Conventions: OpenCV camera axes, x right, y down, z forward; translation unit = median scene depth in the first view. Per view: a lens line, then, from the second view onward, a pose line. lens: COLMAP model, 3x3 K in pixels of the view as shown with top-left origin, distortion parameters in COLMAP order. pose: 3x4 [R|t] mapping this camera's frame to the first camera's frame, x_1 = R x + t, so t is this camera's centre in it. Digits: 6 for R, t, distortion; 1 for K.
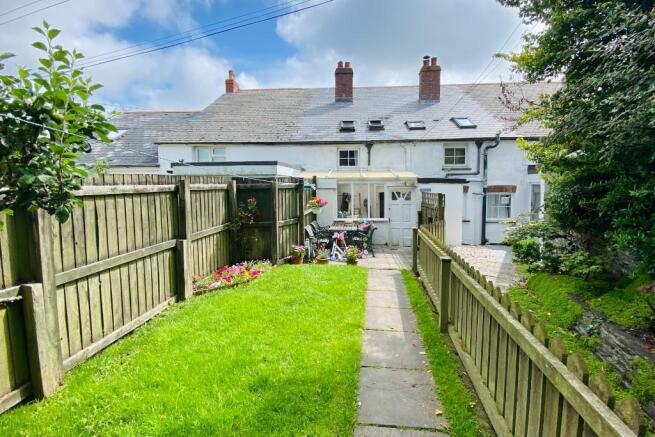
lens RADIAL K [[273.7, 0, 327.6], [0, 273.7, 202.5], [0, 0, 1]] dist [0.035000, -0.026420]
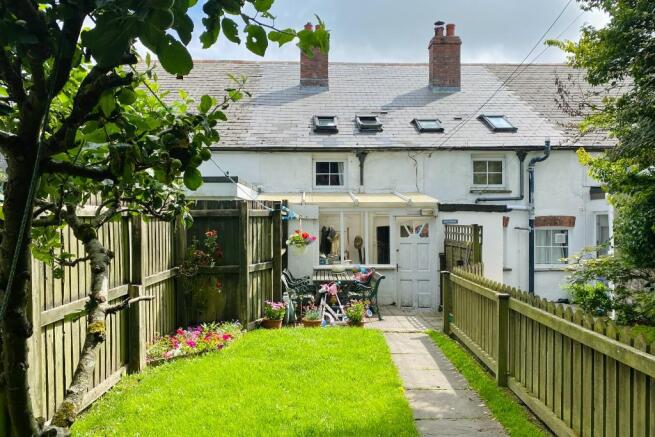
lens RADIAL K [[446.4, 0, 327.4], [0, 446.4, 223.0], [0, 0, 1]] dist [0.020591, 0.000568]
pose [[0.995424, -0.000584, 0.095552, -0.078029], [0.005450, 0.998700, -0.050676, 0.019337], [-0.095398, 0.050965, 0.994134, -0.102770]]
